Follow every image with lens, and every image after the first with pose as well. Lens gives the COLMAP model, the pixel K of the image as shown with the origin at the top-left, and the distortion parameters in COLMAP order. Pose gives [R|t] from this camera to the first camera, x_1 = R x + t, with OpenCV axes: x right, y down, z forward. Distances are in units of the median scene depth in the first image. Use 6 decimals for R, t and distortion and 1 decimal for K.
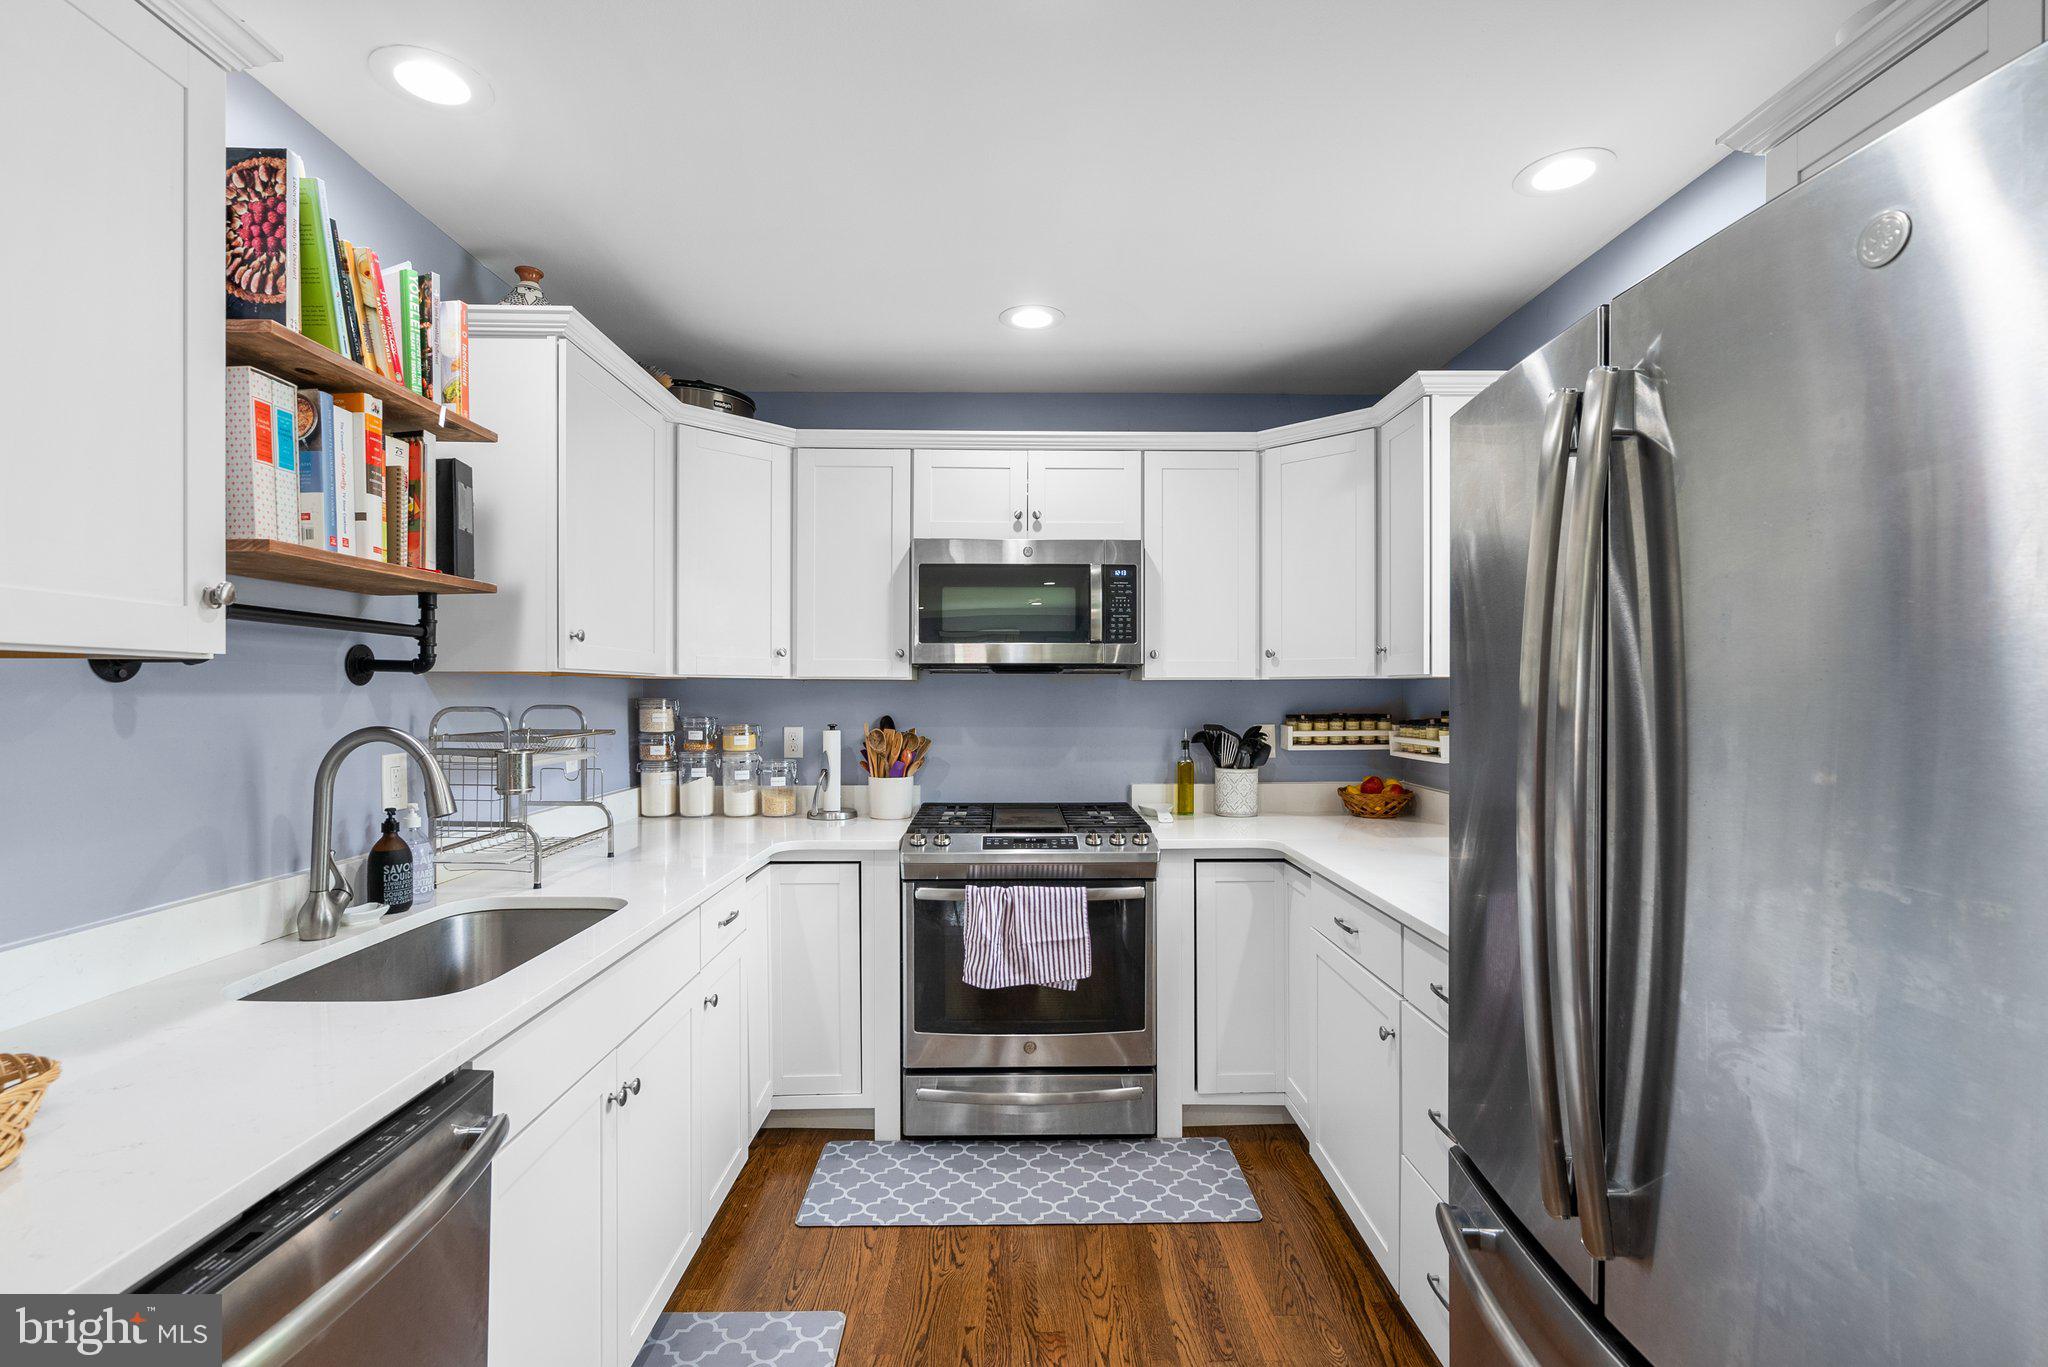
lens RADIAL K [[946.1, 0, 1033.4], [0, 946.1, 699.2], [0, 0, 1]] dist [-0.007100, 0.002119]
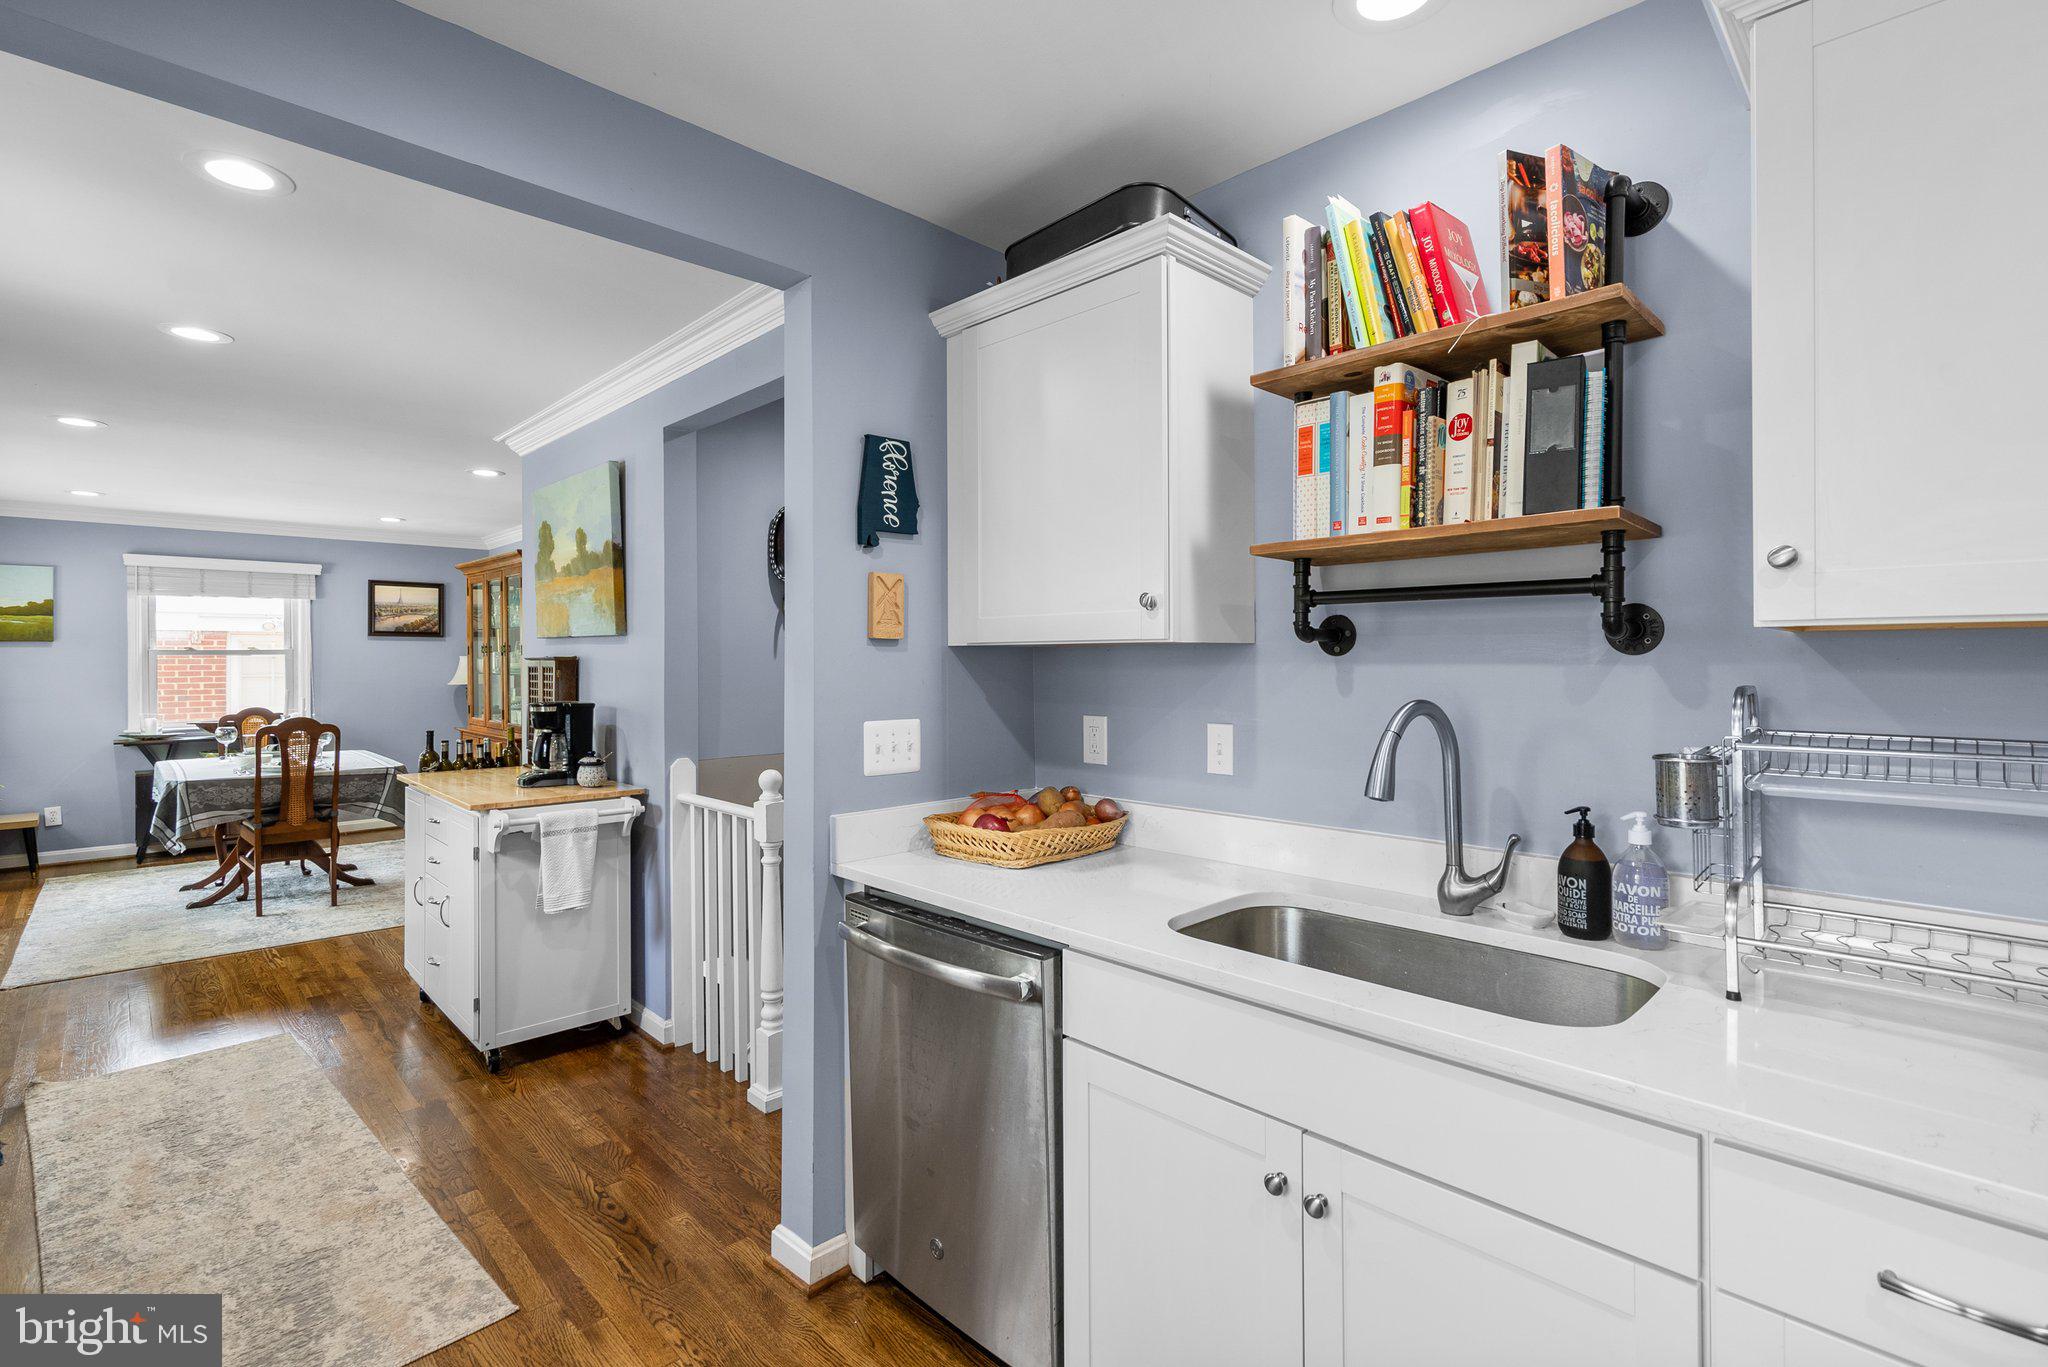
lens RADIAL K [[946.1, 0, 1027.9], [0, 946.1, 665.8], [0, 0, 1]] dist [-0.007100, 0.002119]
pose [[-0.730250, 0.005505, -0.683158, 0.145831], [-0.002649, 0.999937, 0.010889, -0.008867], [0.683175, 0.009761, -0.730189, 0.848137]]
